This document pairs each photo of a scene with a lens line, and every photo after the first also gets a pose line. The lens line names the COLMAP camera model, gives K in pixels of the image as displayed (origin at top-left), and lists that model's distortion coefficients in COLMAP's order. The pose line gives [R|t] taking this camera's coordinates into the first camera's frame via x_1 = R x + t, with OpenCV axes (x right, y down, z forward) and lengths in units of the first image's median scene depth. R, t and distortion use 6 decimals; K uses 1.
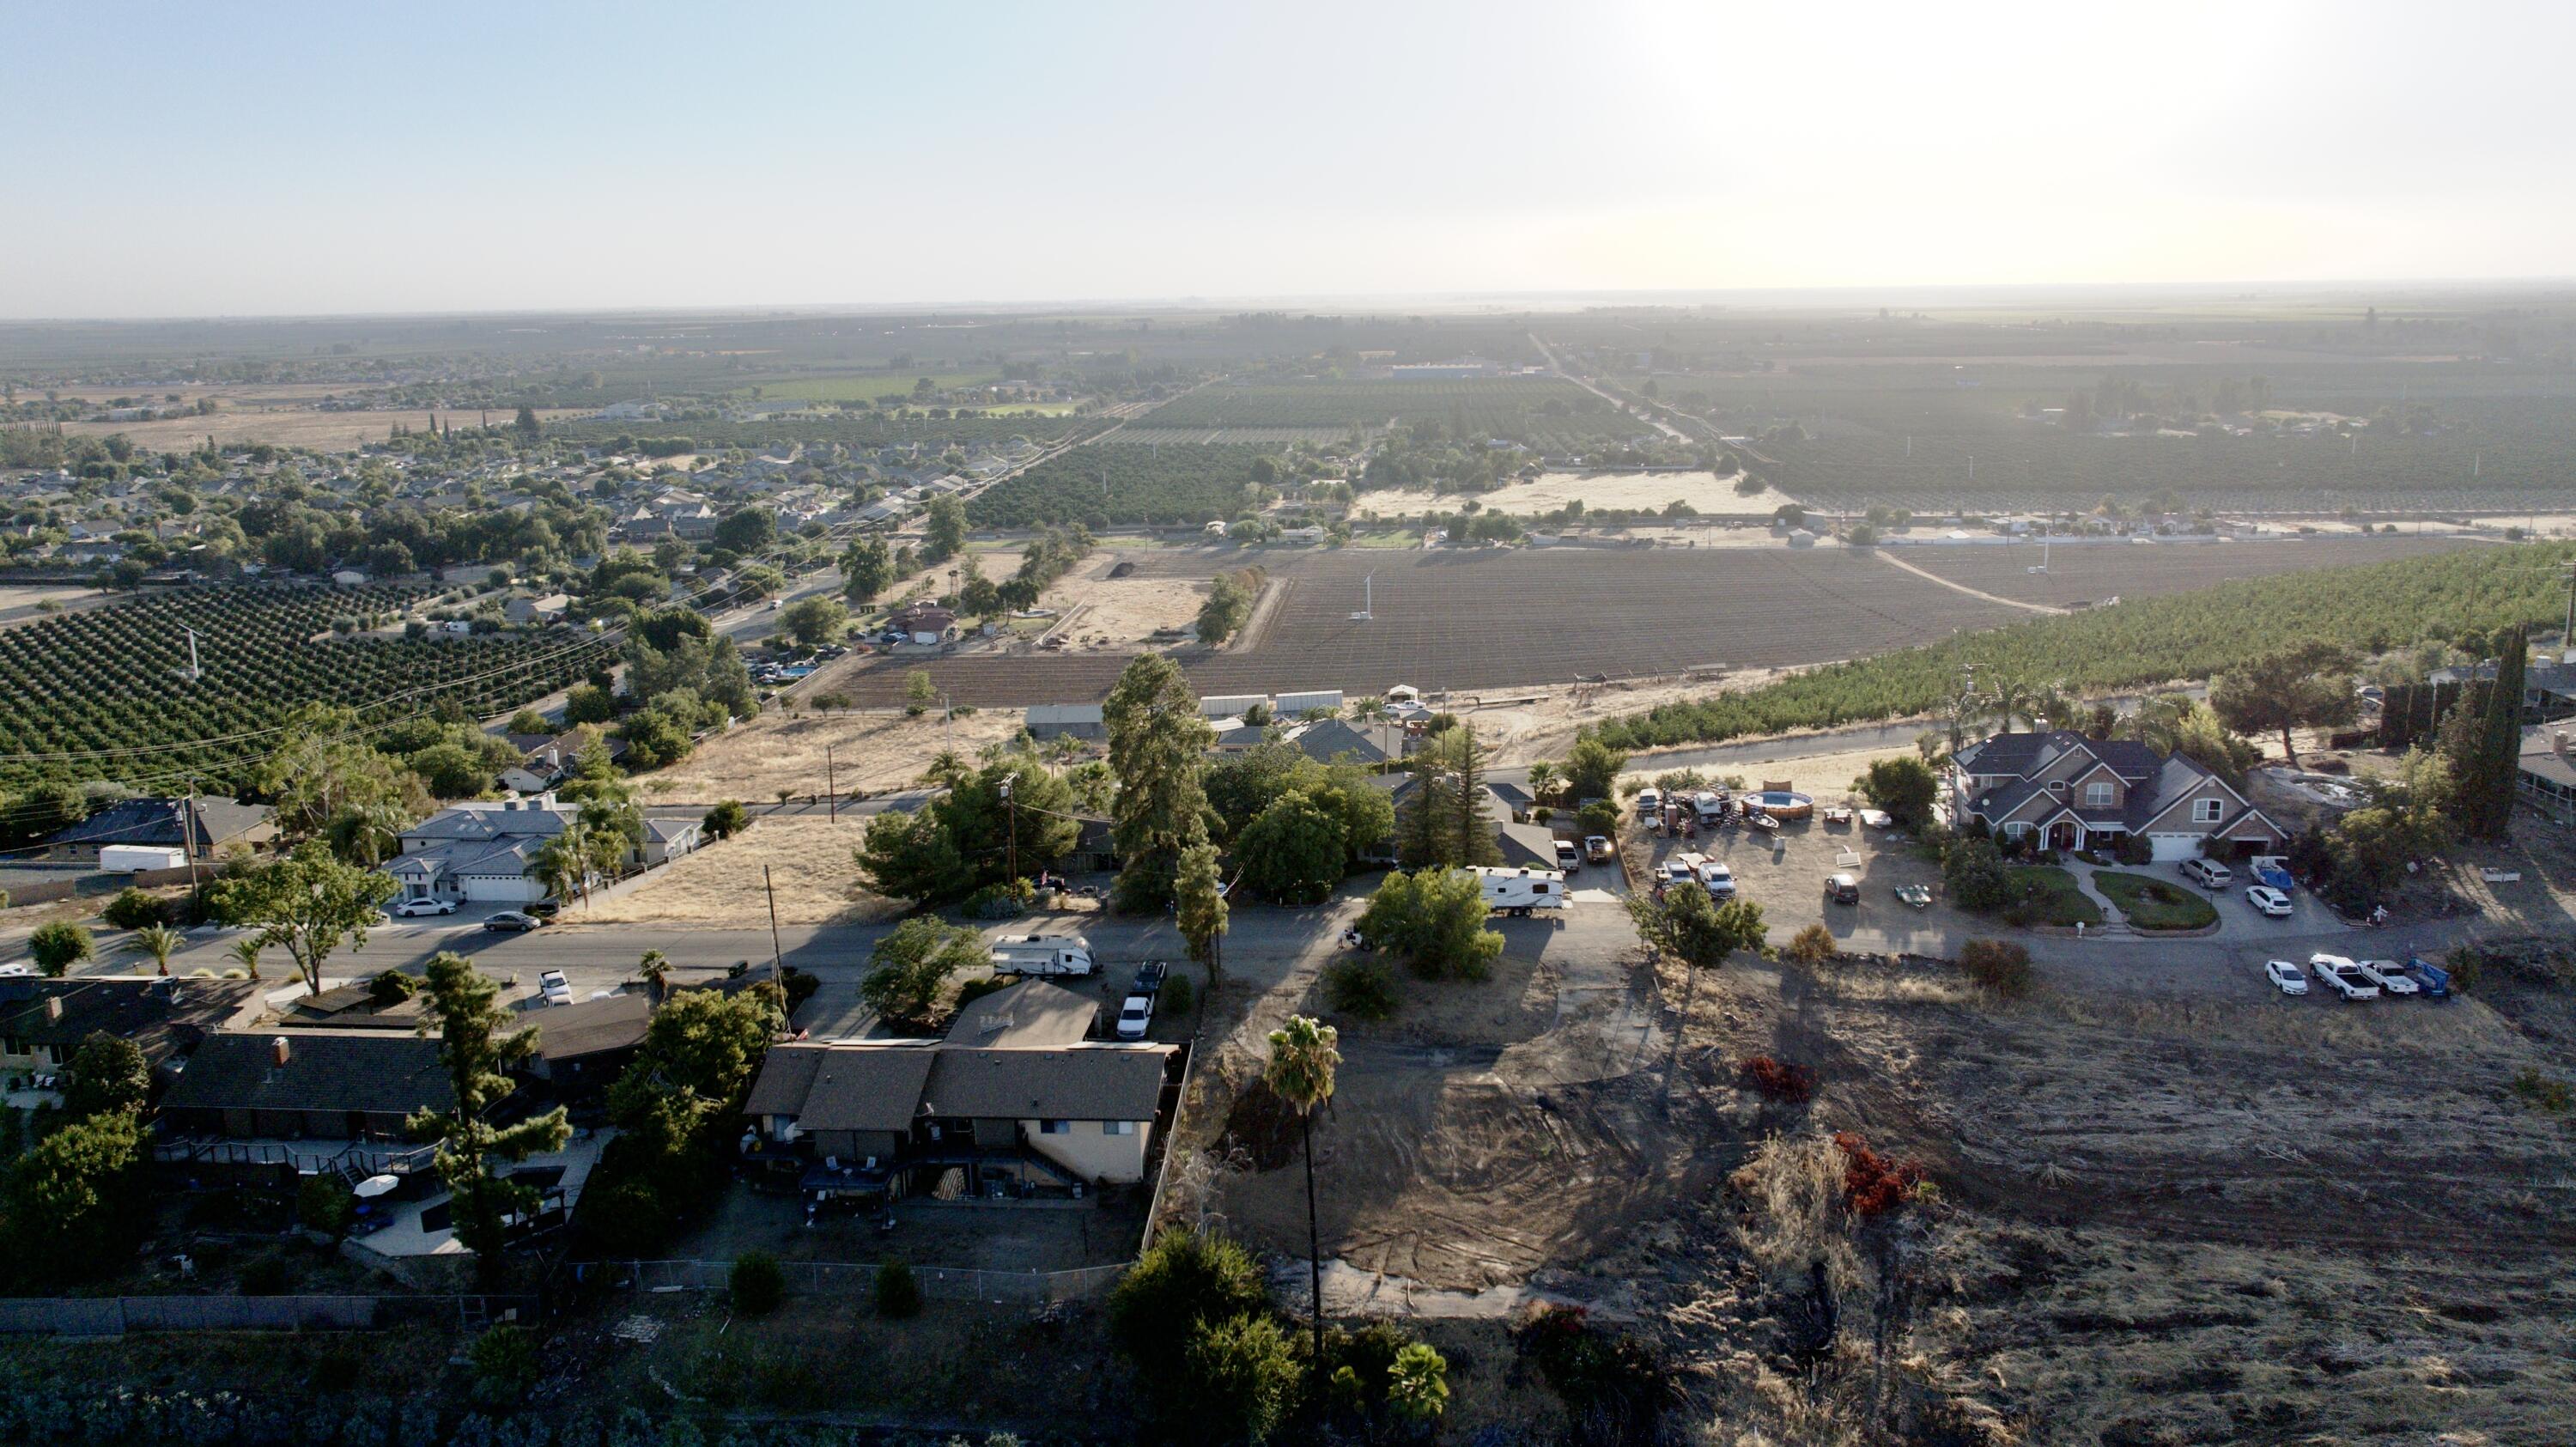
lens RADIAL K [[1913.8, 0, 1315.1], [0, 1913.8, 735.7], [0, 0, 1]] dist [-0.034373, 0.033320]
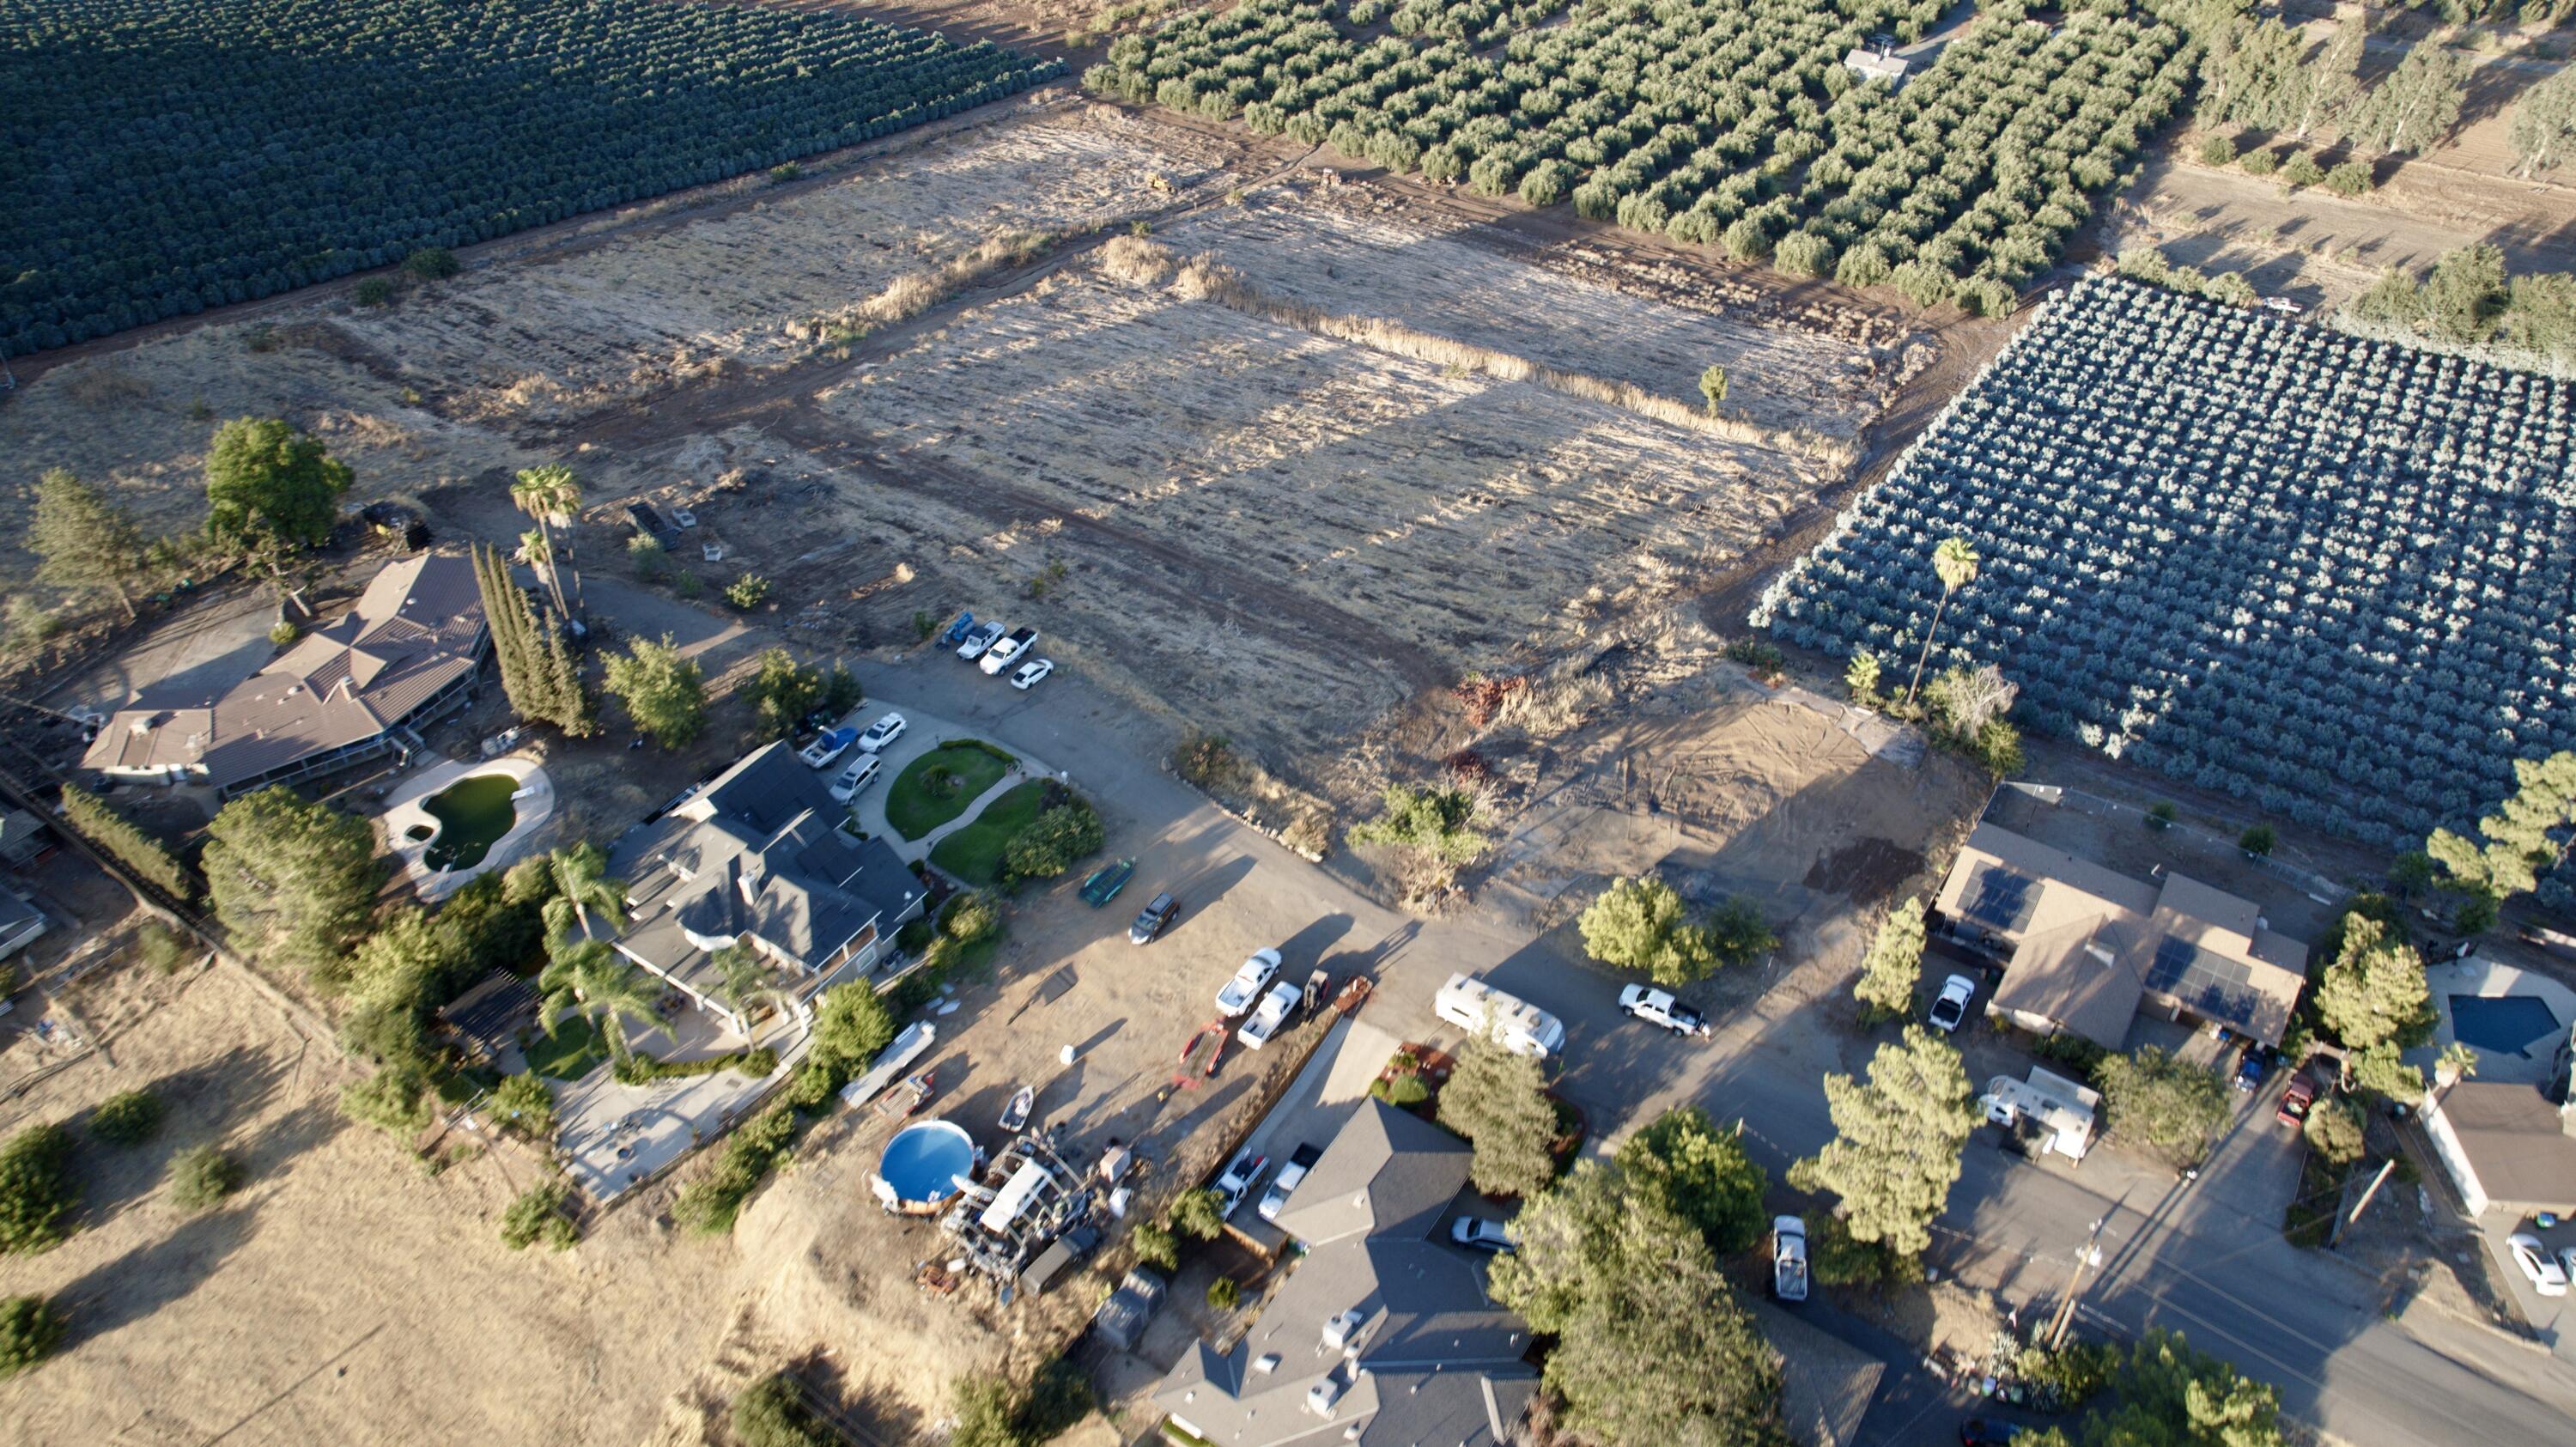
lens RADIAL K [[1821.6, 0, 1289.7], [0, 1821.6, 706.0], [0, 0, 1]] dist [-0.021094, 0.013652]
pose [[-0.866307, -0.311323, 0.390629, -0.100377], [0.129206, 0.615746, 0.777279, -0.664703], [-0.482513, 0.723834, -0.493200, 1.307095]]
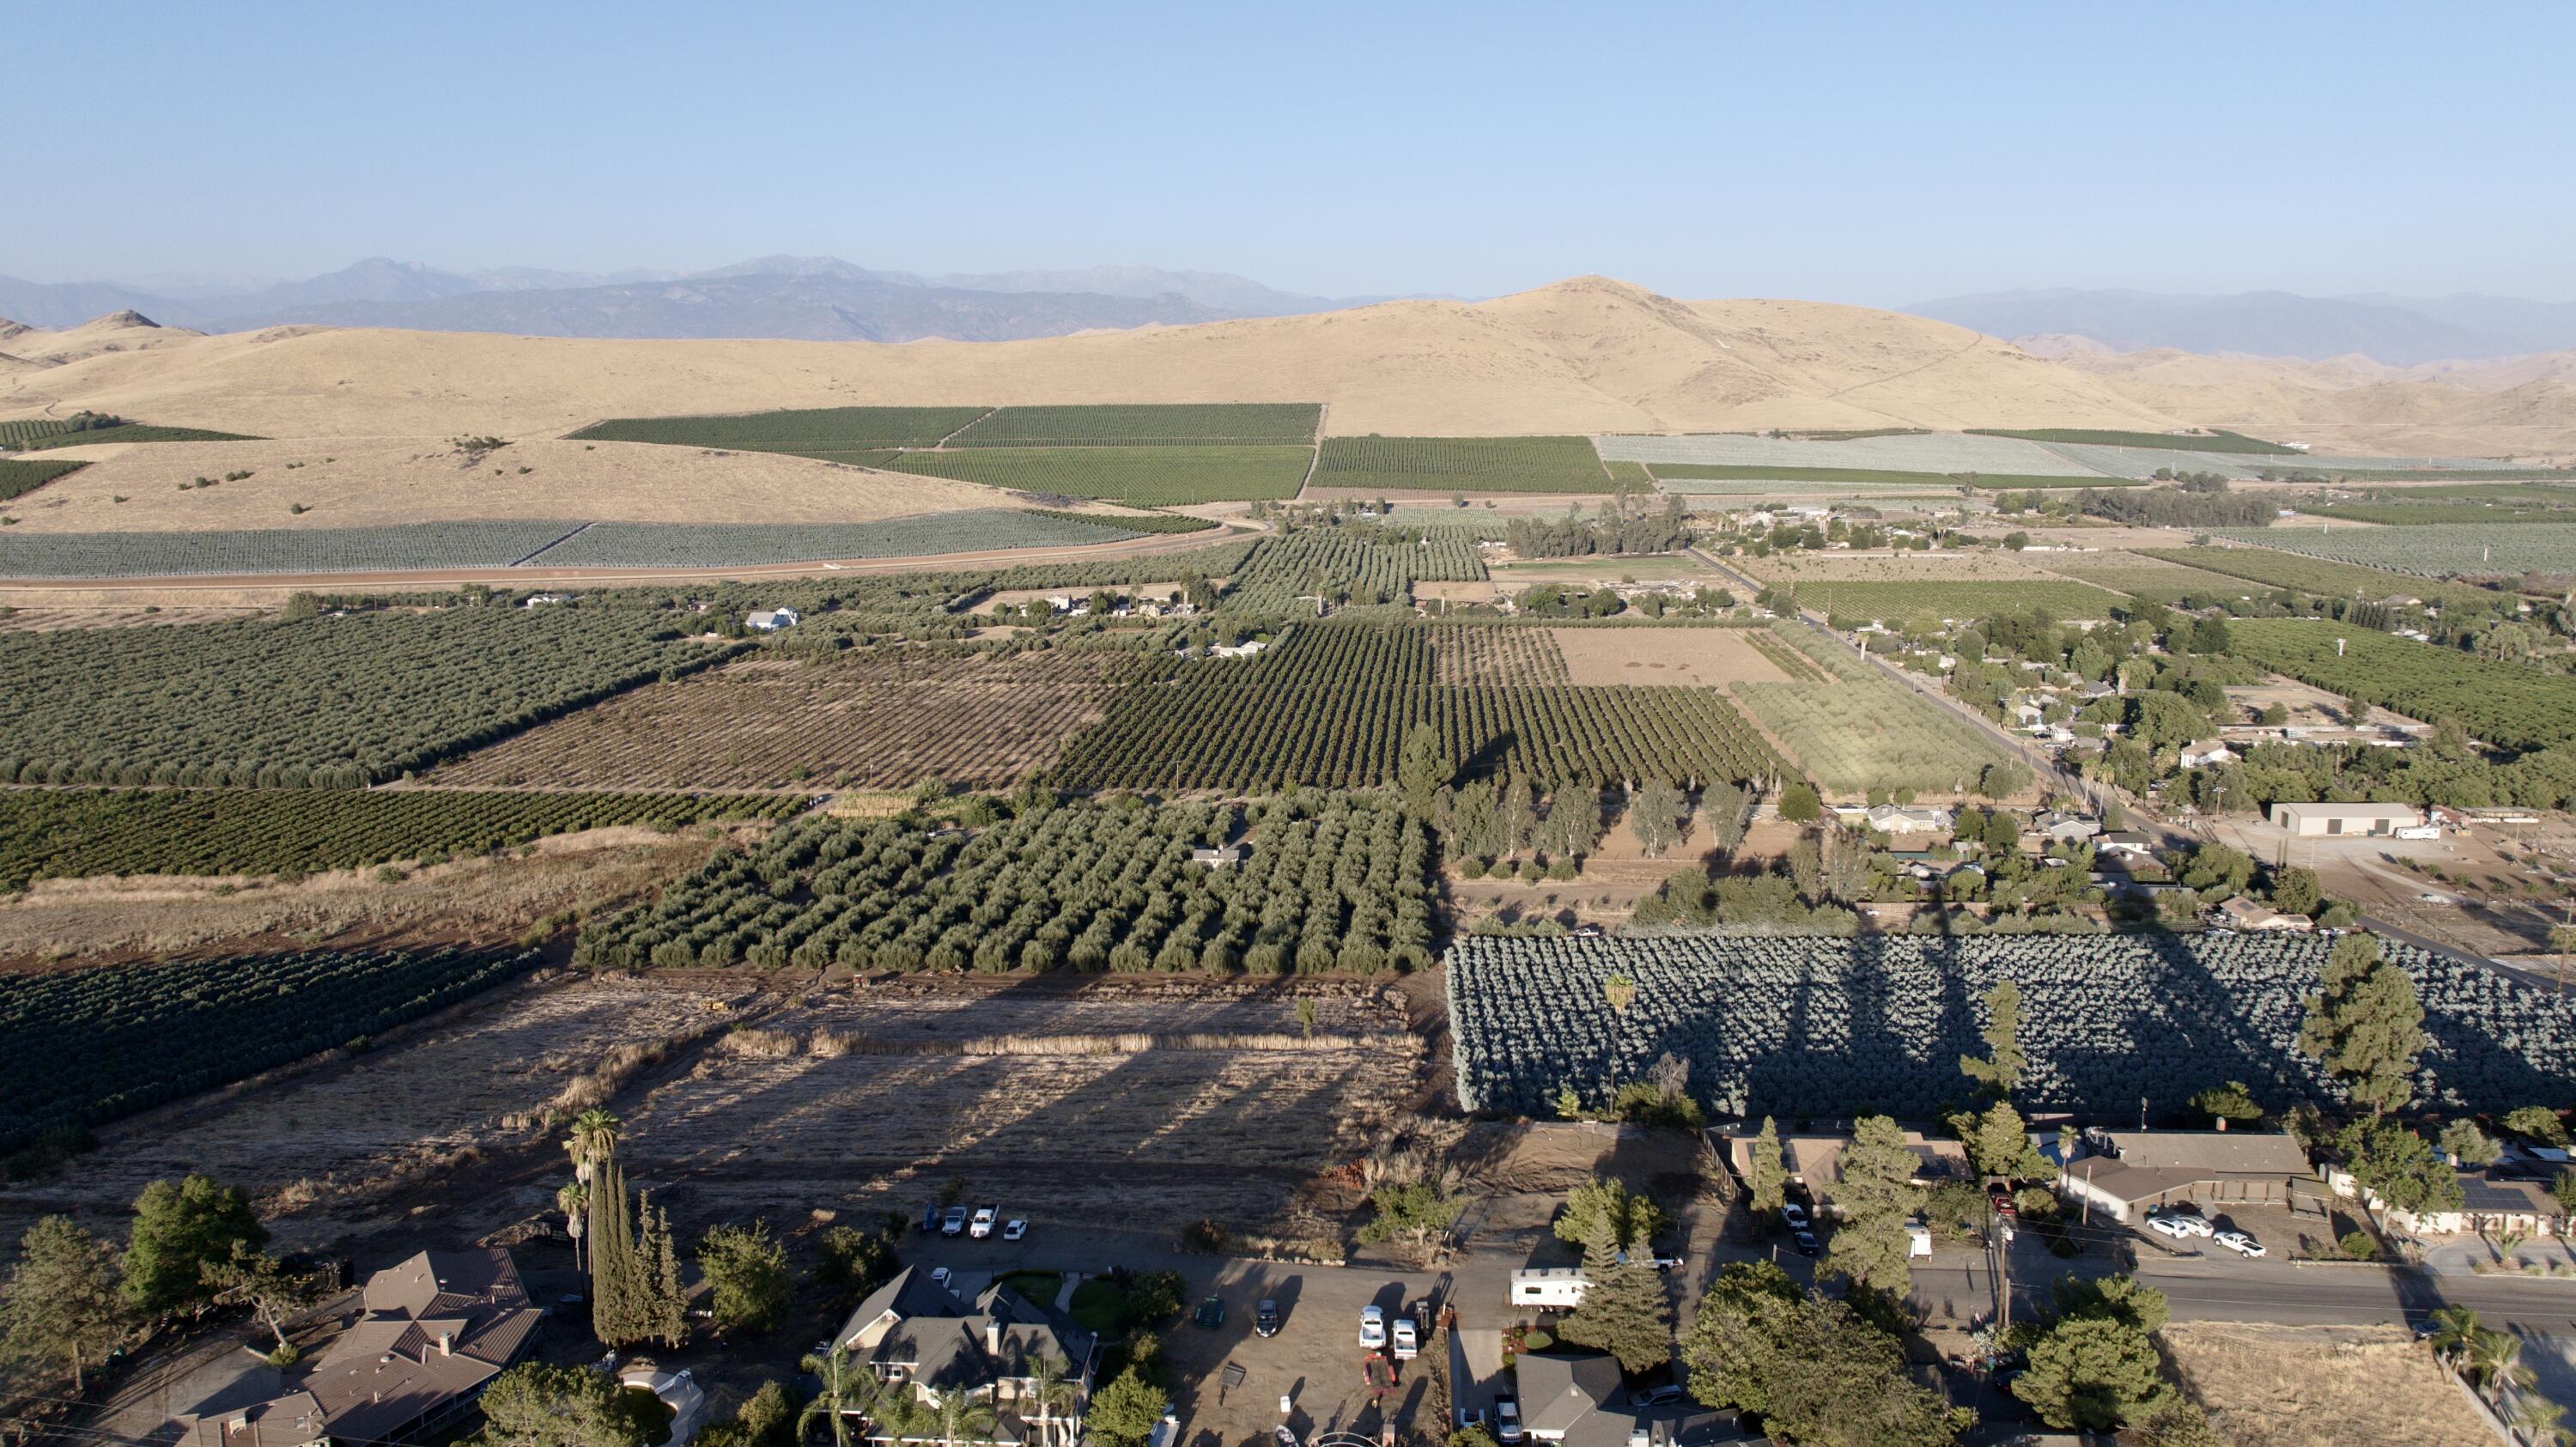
lens RADIAL K [[1821.6, 0, 1296.7], [0, 1821.6, 721.9], [0, 0, 1]] dist [-0.021094, 0.013652]
pose [[-0.999869, 0.016178, -0.000692, 0.247364], [0.014537, 0.915604, 0.401818, -0.672387], [0.007135, 0.401755, -0.915719, 1.814302]]
